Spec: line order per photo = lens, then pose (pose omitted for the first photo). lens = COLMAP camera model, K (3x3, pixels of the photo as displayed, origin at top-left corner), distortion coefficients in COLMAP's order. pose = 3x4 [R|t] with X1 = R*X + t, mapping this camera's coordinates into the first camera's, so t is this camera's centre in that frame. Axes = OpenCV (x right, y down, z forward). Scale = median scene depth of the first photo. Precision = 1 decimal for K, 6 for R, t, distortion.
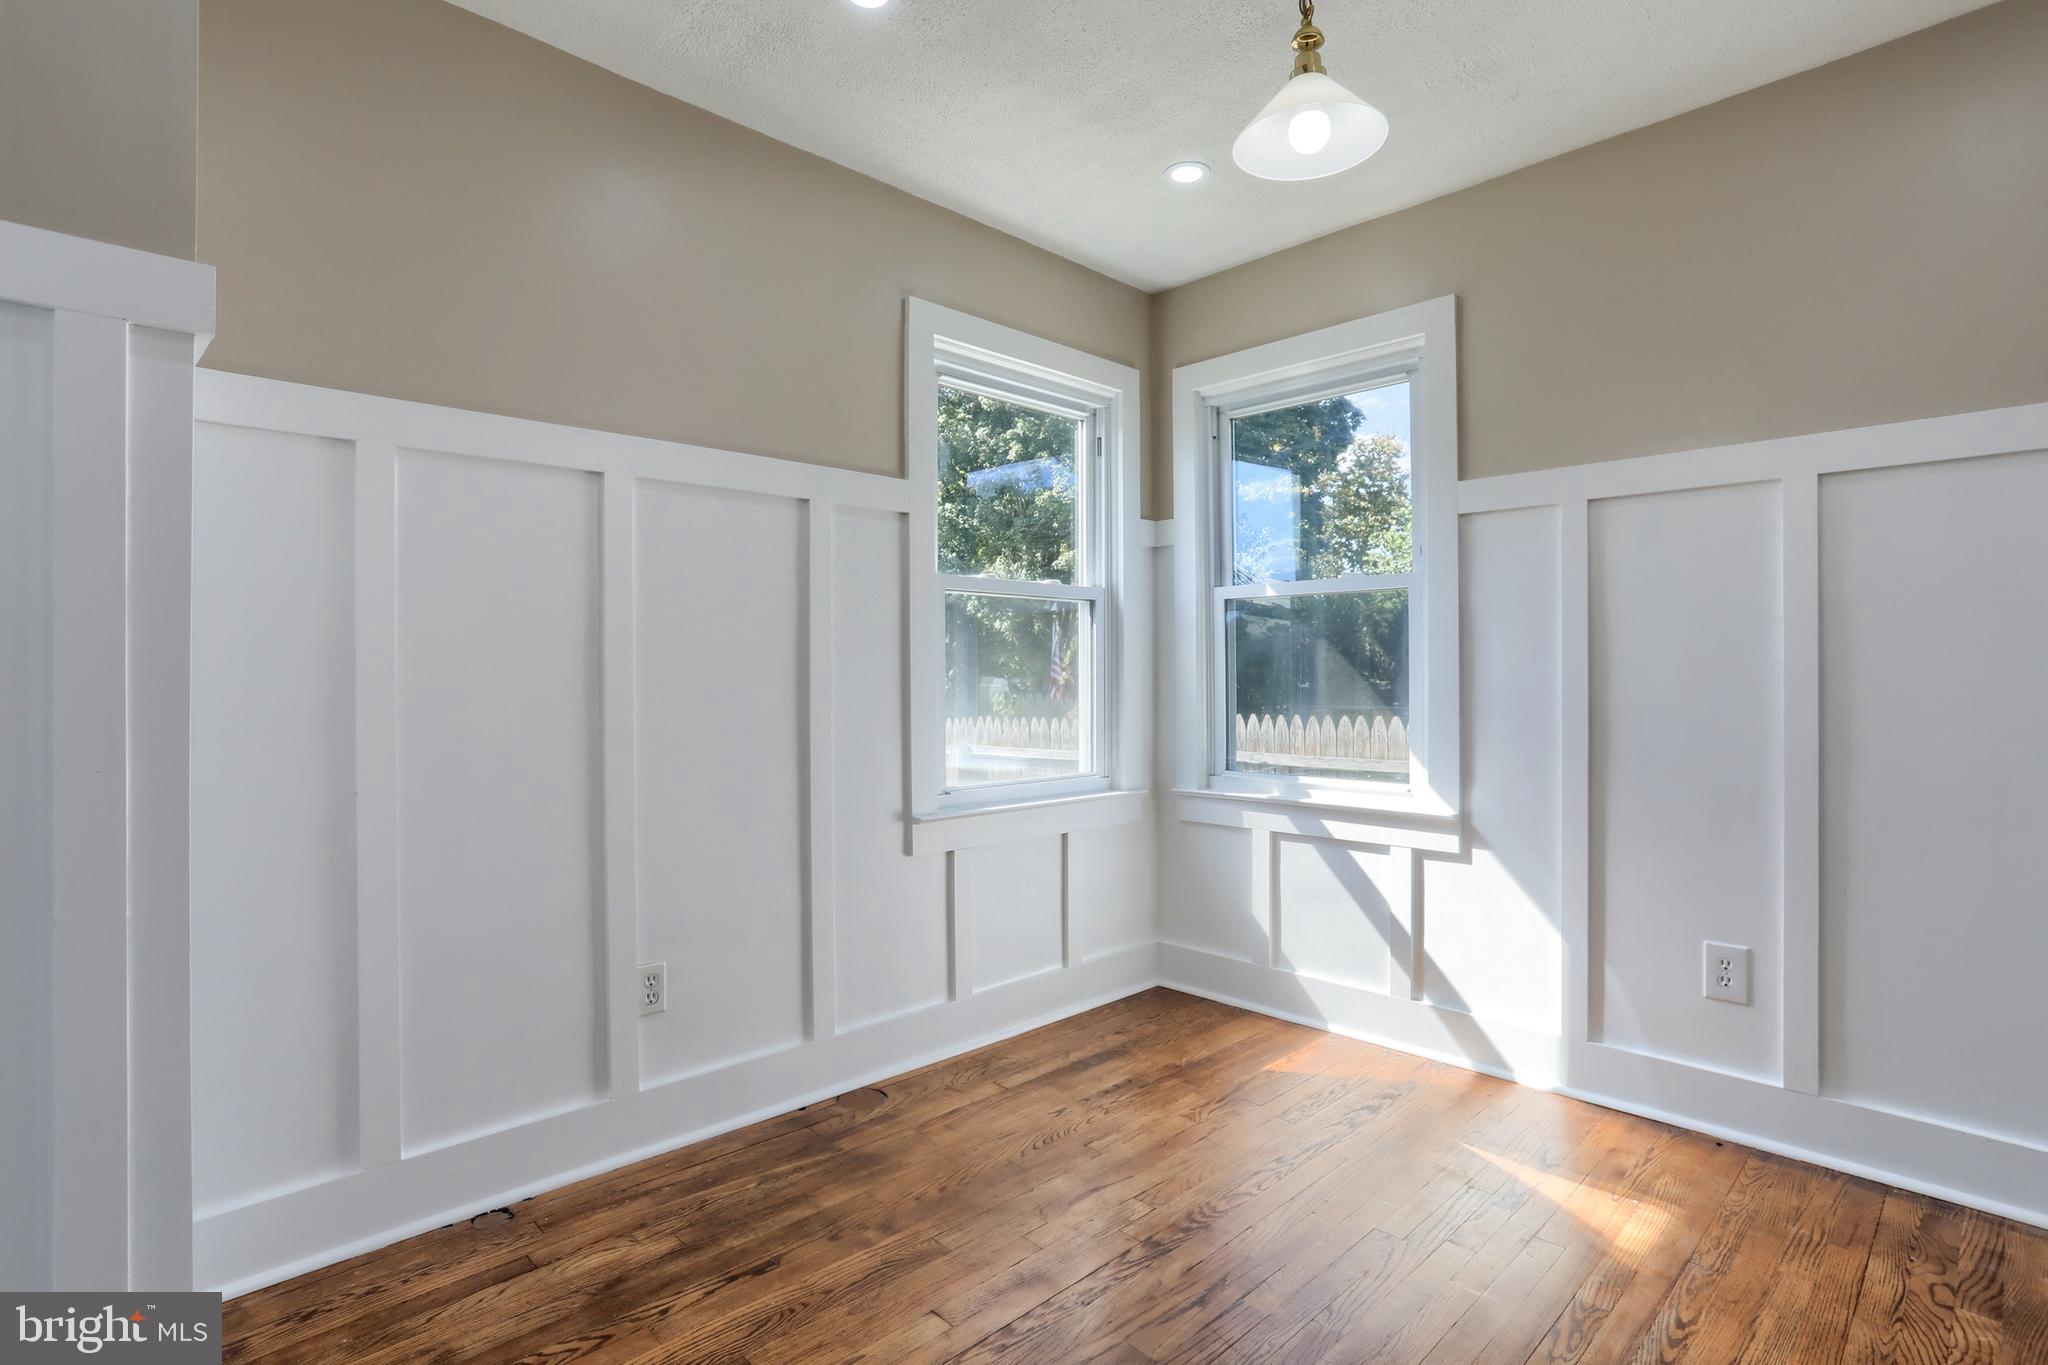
lens RADIAL K [[1031.1, 0, 1036.0], [0, 1031.1, 674.6], [0, 0, 1]] dist [-0.060834, 0.040318]
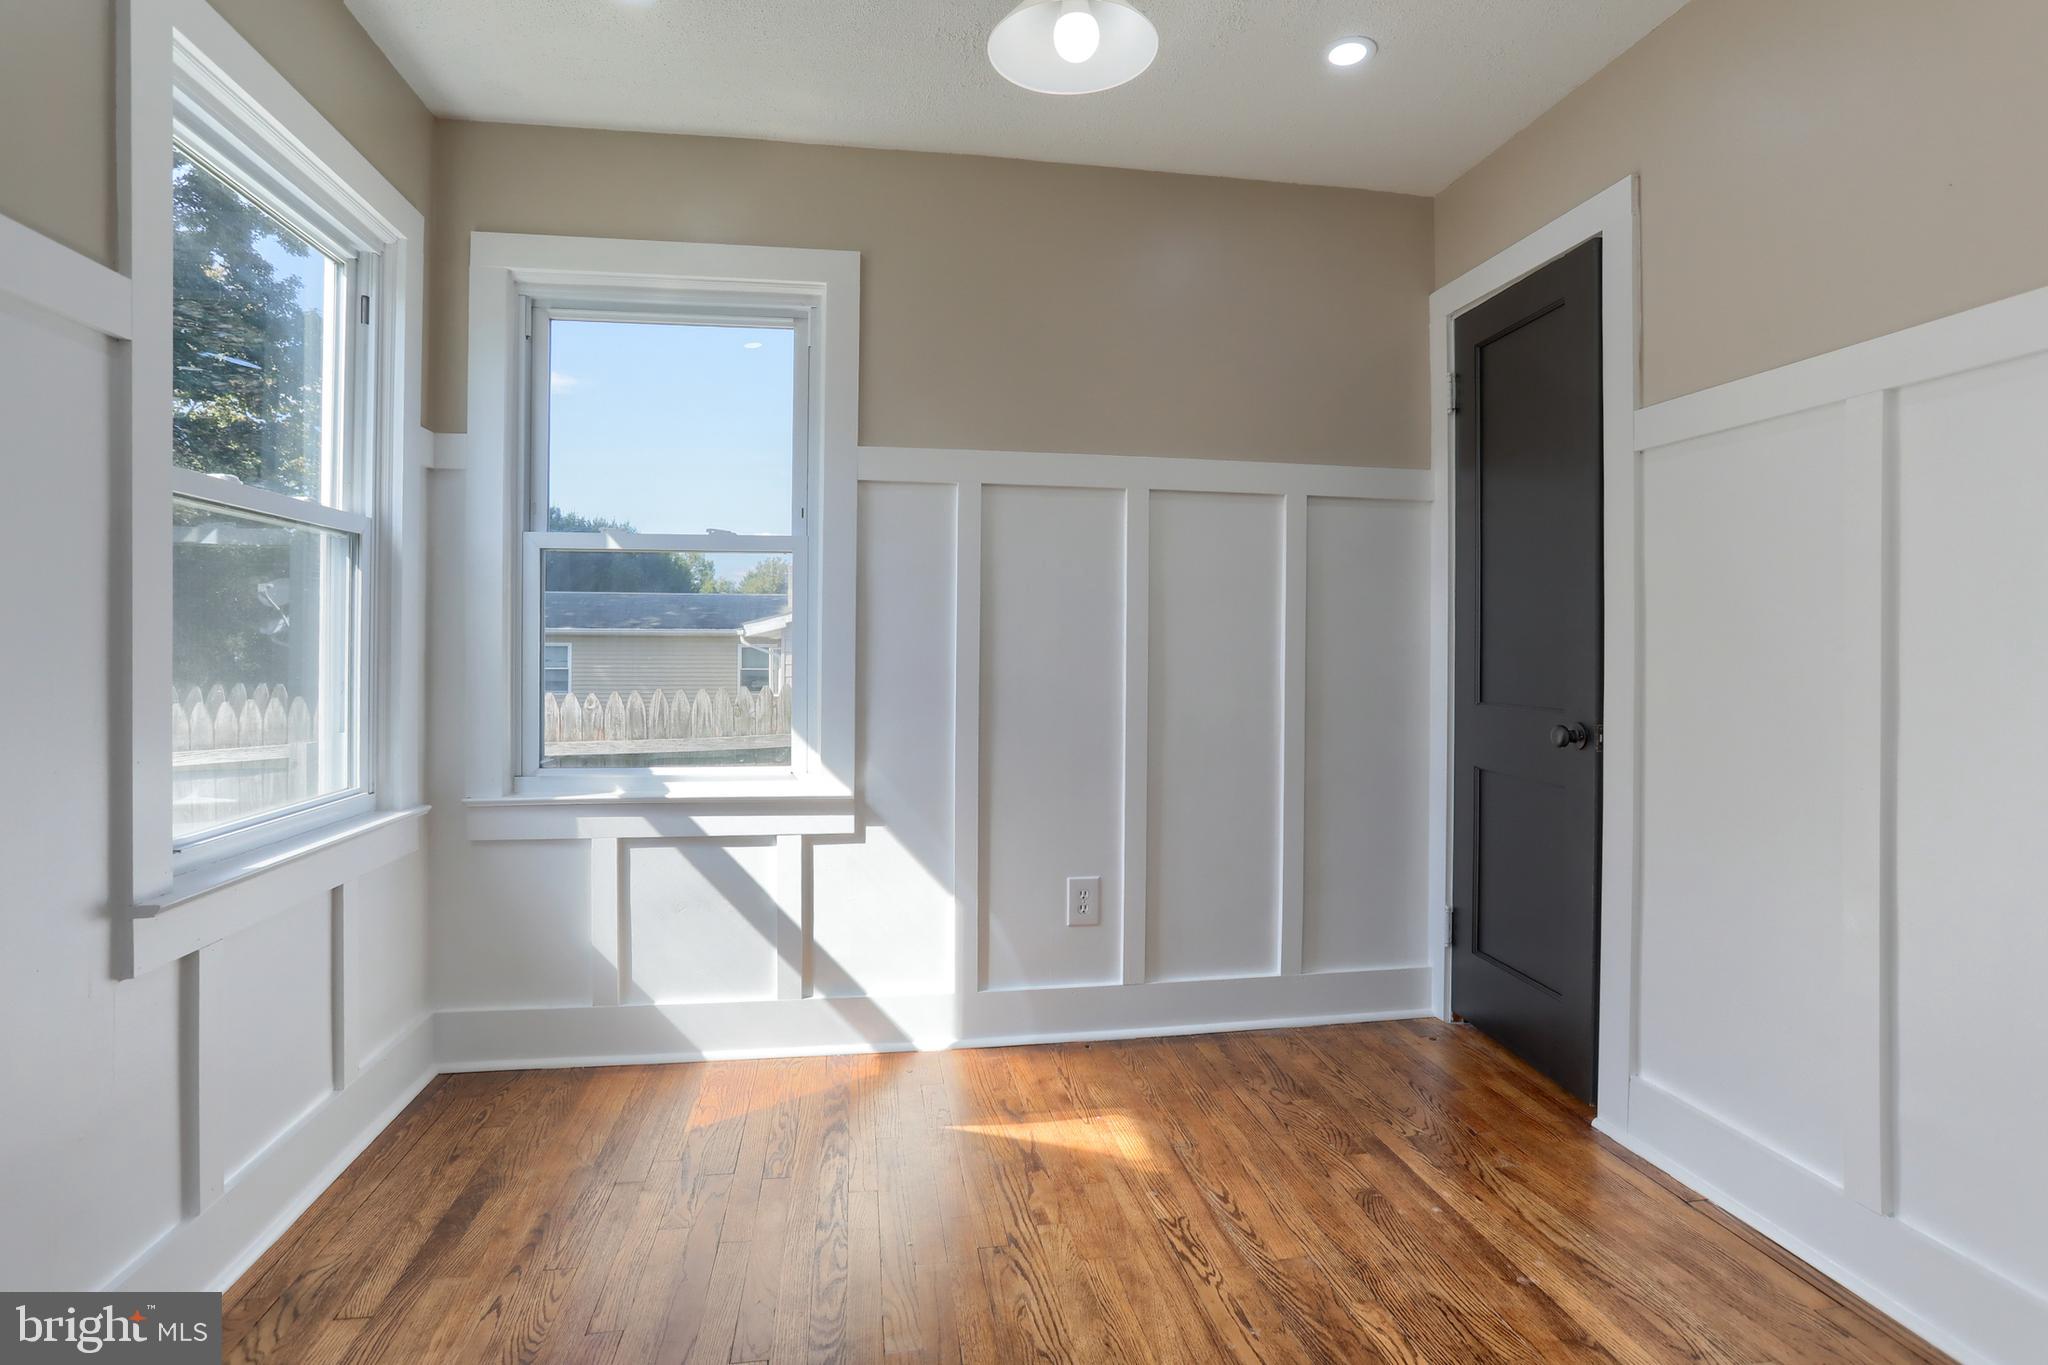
lens RADIAL K [[1013.5, 0, 1026.3], [0, 1013.5, 655.3], [0, 0, 1]] dist [-0.060740, 0.038752]
pose [[0.572266, 0.002904, 0.820063, -0.266299], [-0.004122, 0.999991, -0.000665, 0.007550], [-0.820058, -0.003000, 0.572273, 0.313690]]
